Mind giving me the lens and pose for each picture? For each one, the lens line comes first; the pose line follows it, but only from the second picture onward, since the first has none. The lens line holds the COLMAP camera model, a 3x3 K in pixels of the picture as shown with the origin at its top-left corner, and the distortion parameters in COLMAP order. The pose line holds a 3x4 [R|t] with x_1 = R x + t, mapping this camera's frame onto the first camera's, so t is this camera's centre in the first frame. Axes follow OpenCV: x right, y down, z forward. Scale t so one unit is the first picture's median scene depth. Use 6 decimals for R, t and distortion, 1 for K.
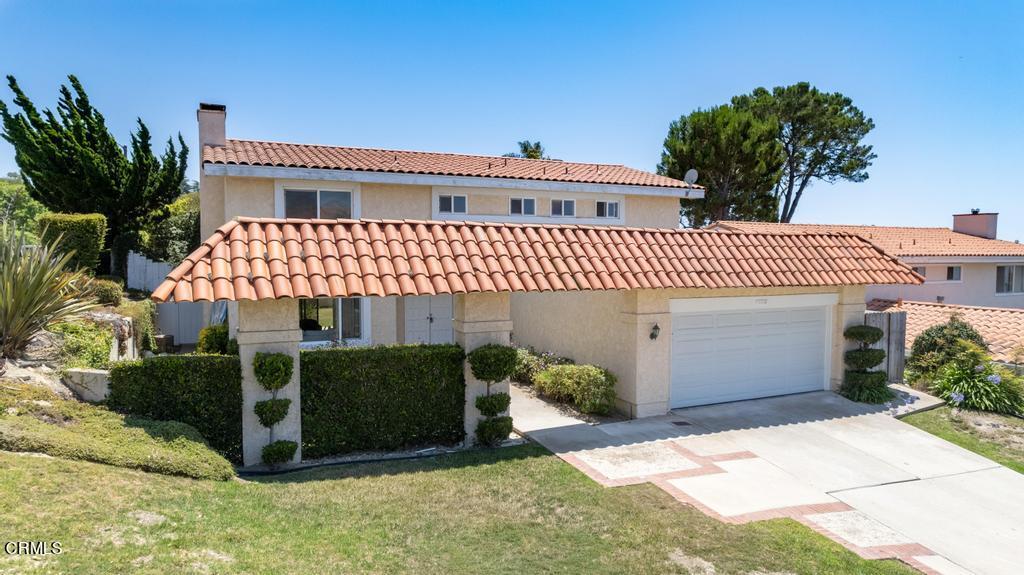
lens RADIAL K [[650.6, 0, 513.4], [0, 650.6, 283.8], [0, 0, 1]] dist [-0.036475, 0.047508]
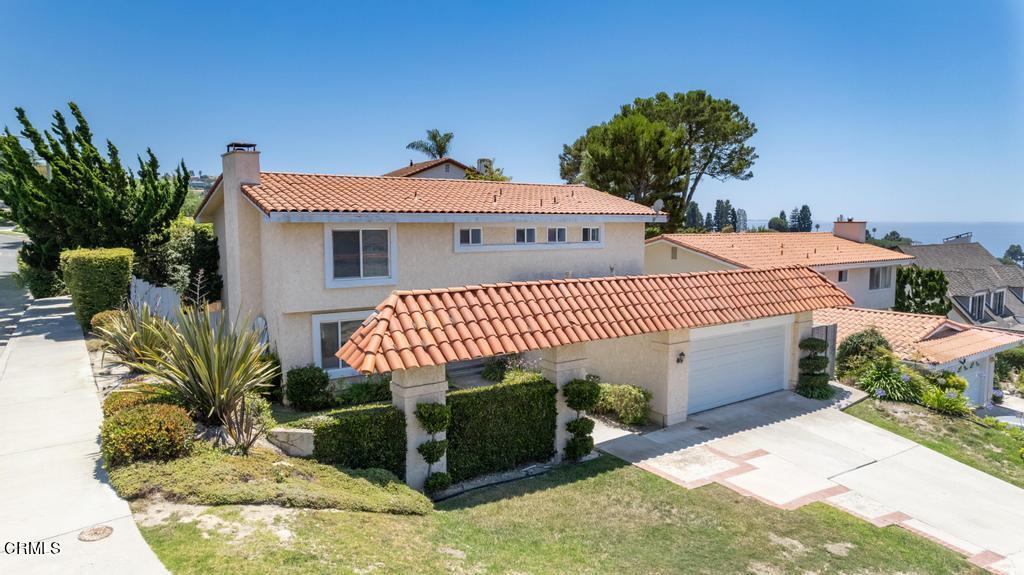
lens RADIAL K [[650.6, 0, 510.4], [0, 650.6, 290.2], [0, 0, 1]] dist [-0.036475, 0.047508]
pose [[0.980989, -0.022865, 0.192710, -0.329210], [0.012170, 0.998329, 0.056497, -0.124844], [-0.193679, -0.053078, 0.979628, -0.154747]]
